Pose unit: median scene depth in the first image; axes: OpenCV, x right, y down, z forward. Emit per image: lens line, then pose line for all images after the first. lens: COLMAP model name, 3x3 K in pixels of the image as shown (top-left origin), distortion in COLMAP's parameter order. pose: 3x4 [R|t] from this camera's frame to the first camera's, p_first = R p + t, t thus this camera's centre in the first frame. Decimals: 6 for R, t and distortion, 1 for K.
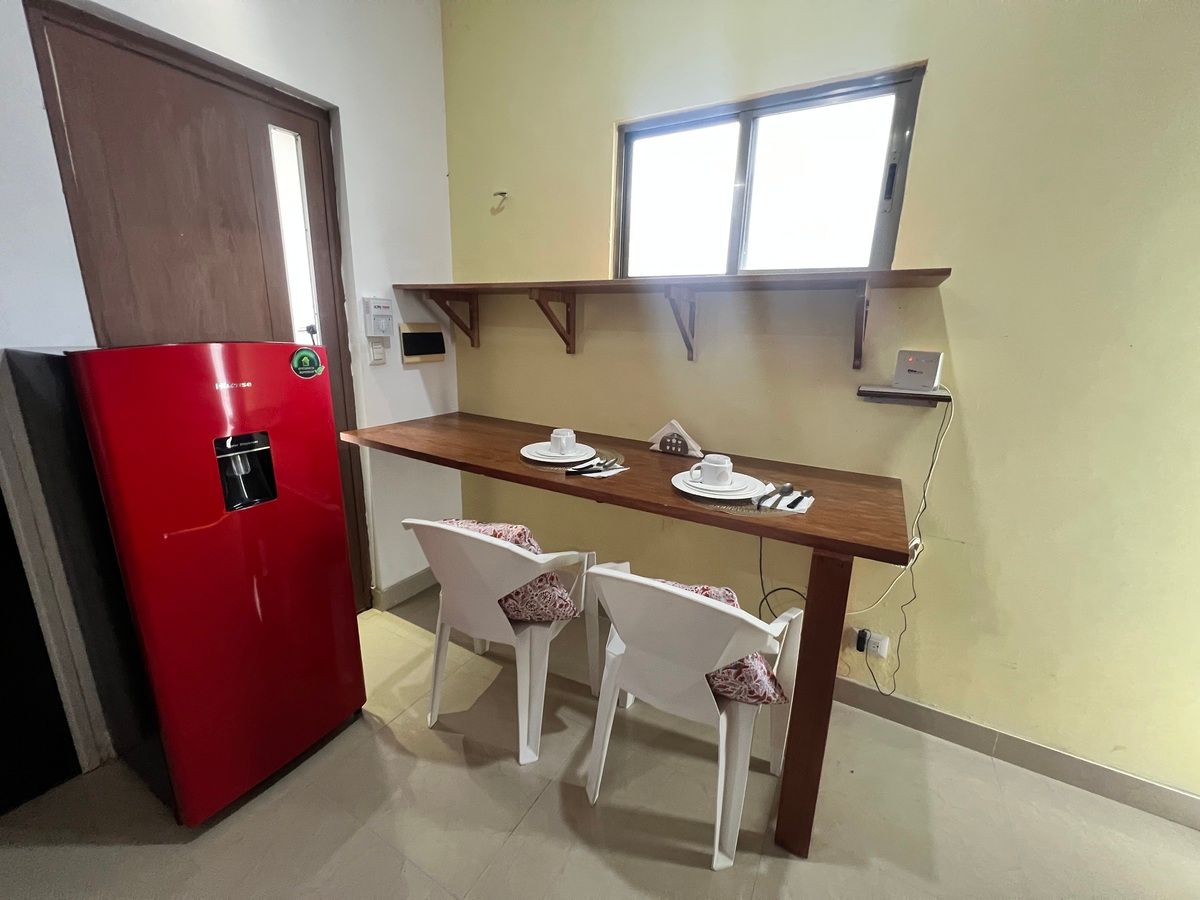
lens RADIAL K [[482.0, 0, 598.4], [0, 482.0, 446.3], [0, 0, 1]] dist [-0.000657, 0.000693]
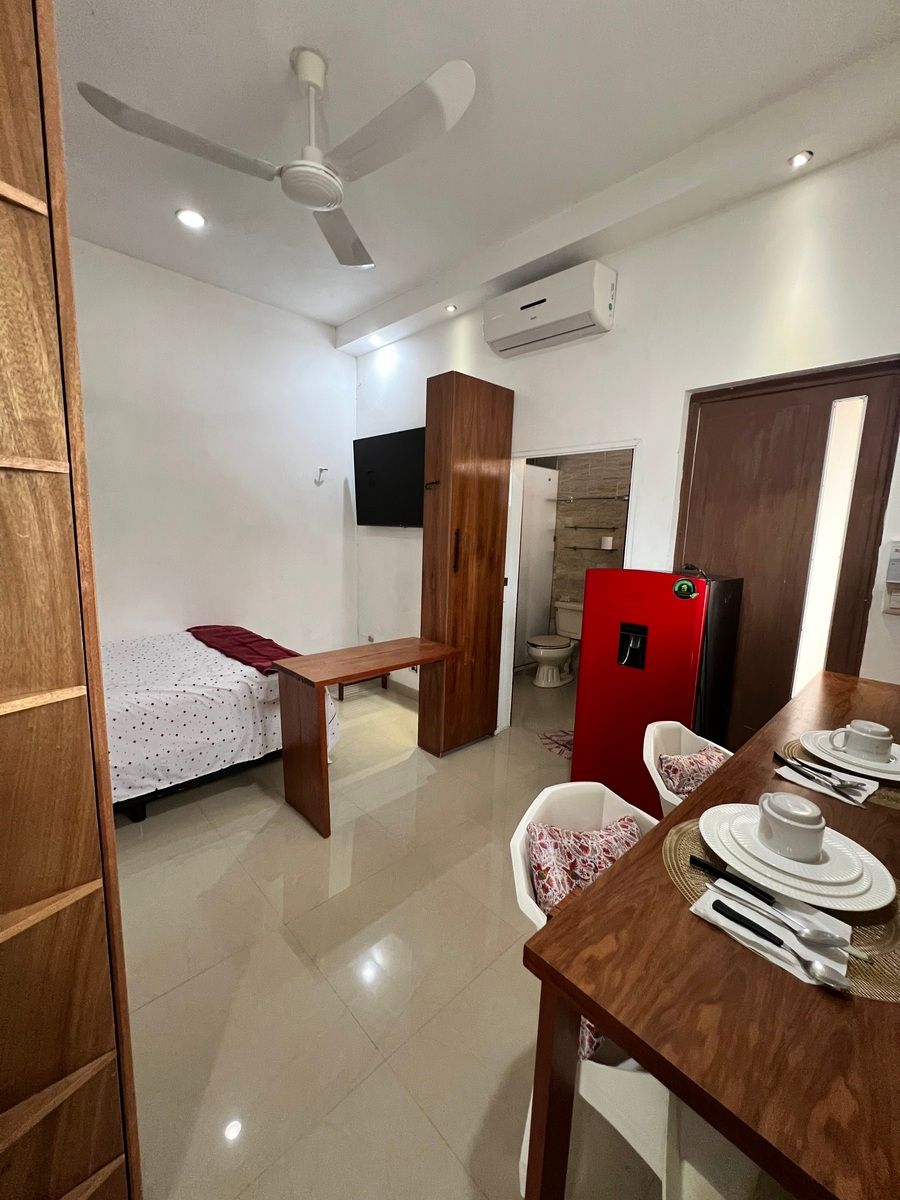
lens RADIAL K [[482.0, 0, 448.4], [0, 482.0, 605.1], [0, 0, 1]] dist [-0.000657, 0.000693]
pose [[-0.294273, 0.111555, -0.949189, 0.858953], [-0.263654, 0.945149, 0.192820, -0.198023], [0.918635, 0.306999, -0.248720, 0.660061]]
